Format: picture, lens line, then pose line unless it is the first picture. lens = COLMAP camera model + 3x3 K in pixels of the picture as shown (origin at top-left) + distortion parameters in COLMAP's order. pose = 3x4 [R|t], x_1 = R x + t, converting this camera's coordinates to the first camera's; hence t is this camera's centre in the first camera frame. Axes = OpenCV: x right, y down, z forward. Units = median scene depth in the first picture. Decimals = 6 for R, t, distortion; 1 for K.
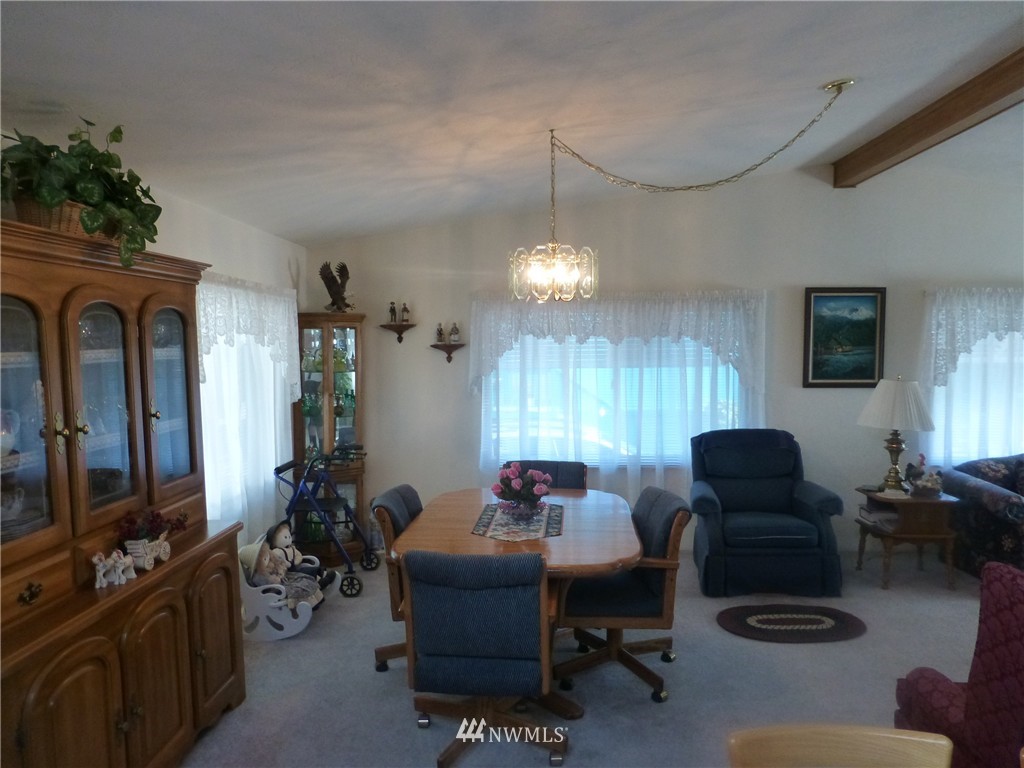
lens RADIAL K [[740.1, 0, 512.0], [0, 740.1, 384.0], [0, 0, 1]] dist [-0.043827, 0.043511]
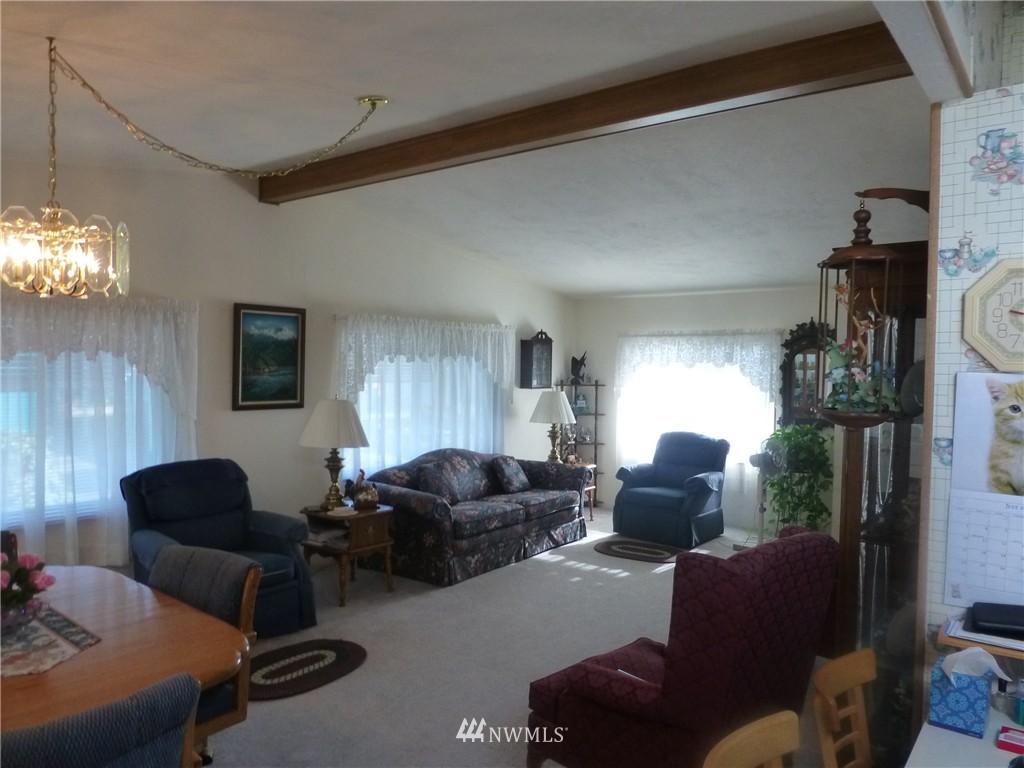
lens RADIAL K [[740.1, 0, 512.0], [0, 740.1, 384.0], [0, 0, 1]] dist [-0.043827, 0.043511]
pose [[0.588121, -0.007970, 0.808734, -0.150509], [0.031389, 0.999423, -0.012977, -0.005712], [-0.808164, 0.033017, 0.588032, 0.175832]]
